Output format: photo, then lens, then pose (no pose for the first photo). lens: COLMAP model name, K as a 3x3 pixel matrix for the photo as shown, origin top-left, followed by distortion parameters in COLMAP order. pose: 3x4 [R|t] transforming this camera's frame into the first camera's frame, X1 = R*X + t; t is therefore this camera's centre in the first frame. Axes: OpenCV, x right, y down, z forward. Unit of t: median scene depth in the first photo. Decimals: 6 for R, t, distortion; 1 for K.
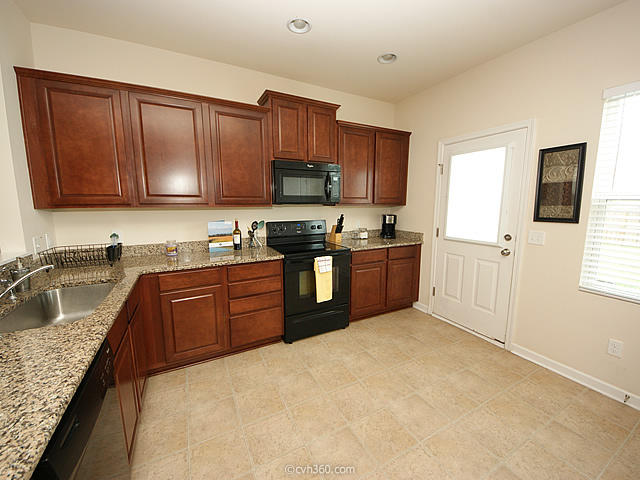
lens RADIAL K [[255.1, 0, 323.6], [0, 255.1, 239.3], [0, 0, 1]] dist [0.026202, -0.013643]
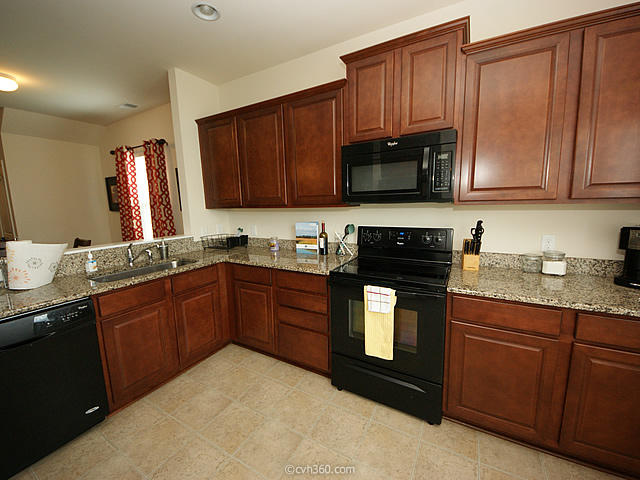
lens RADIAL K [[255.1, 0, 323.6], [0, 255.1, 239.3], [0, 0, 1]] dist [0.026202, -0.013643]
pose [[0.543078, 0.108000, -0.832708, 0.412940], [-0.100493, 0.992926, 0.063241, -0.071426], [0.833647, 0.049336, 0.550089, 0.507357]]
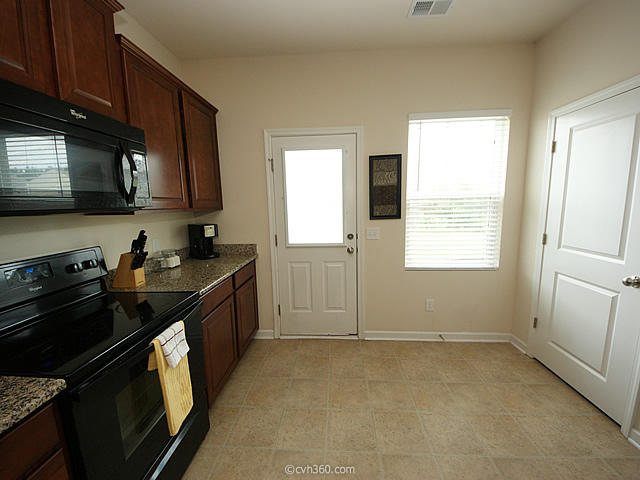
lens RADIAL K [[255.1, 0, 323.6], [0, 255.1, 239.3], [0, 0, 1]] dist [0.026202, -0.013643]
pose [[0.526781, -0.130576, 0.839912, -0.206657], [0.142979, 0.987663, 0.063872, -0.072443], [-0.837890, 0.086444, 0.538951, 0.490252]]
